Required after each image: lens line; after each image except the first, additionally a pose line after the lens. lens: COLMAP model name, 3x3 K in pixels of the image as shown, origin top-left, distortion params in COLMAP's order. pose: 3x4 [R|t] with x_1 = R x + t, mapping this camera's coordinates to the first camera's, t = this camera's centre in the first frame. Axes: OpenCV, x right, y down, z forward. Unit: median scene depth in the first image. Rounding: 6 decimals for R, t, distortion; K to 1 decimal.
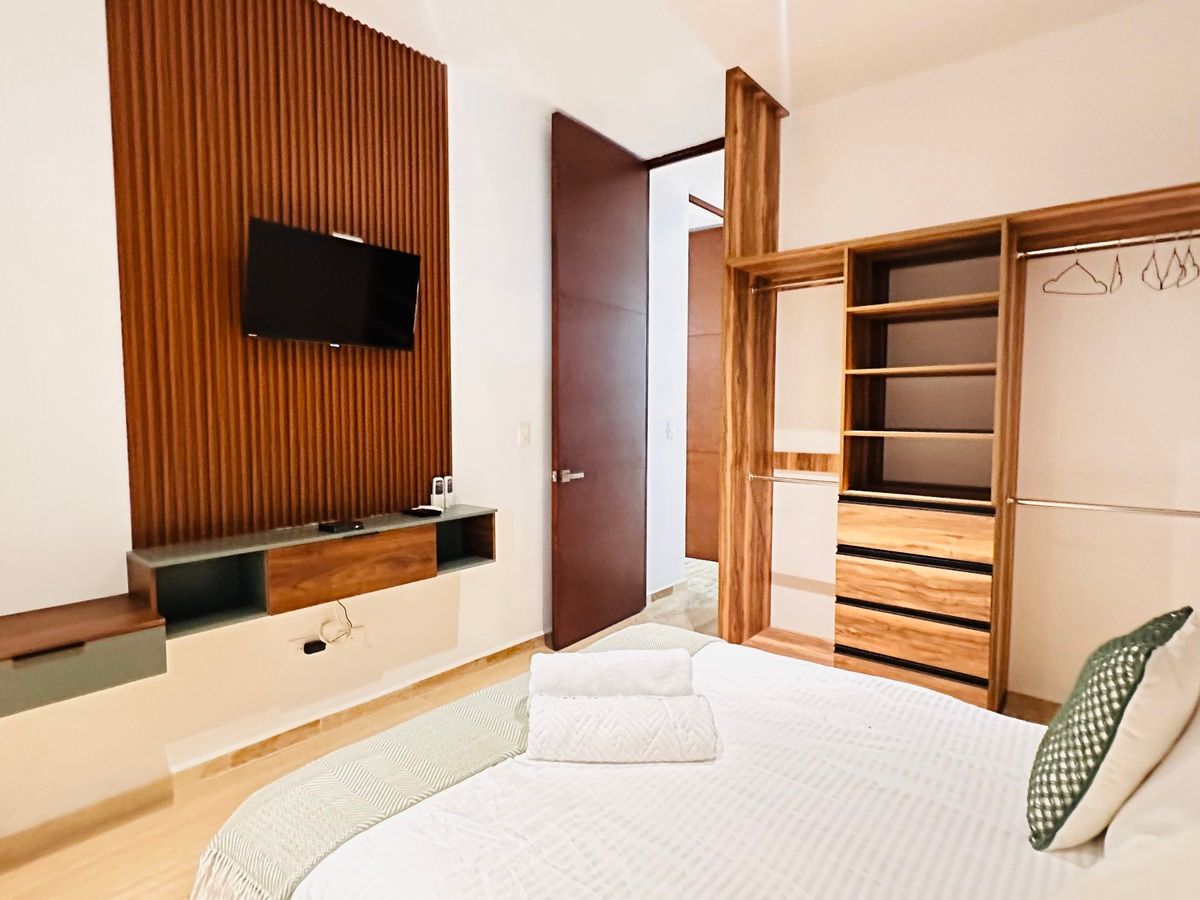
lens RADIAL K [[645.8, 0, 593.1], [0, 645.8, 447.3], [0, 0, 1]] dist [0.000862, 0.000451]
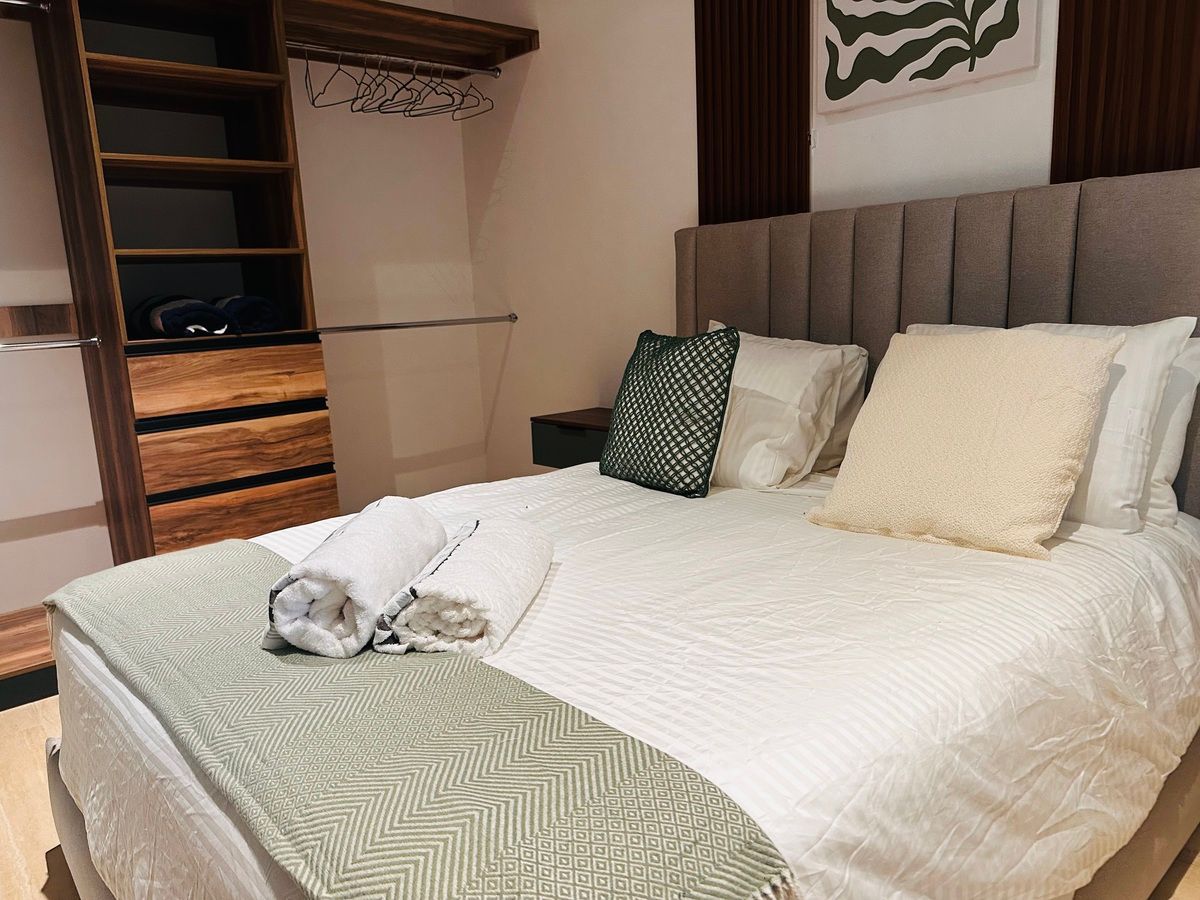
lens RADIAL K [[857.7, 0, 591.3], [0, 857.7, 454.6], [0, 0, 1]] dist [0.051088, -0.047363]
pose [[0.153143, -0.187691, 0.970216, -0.465765], [0.115842, 0.978438, 0.170997, 0.091948], [-0.981391, 0.086204, 0.171583, 0.411654]]
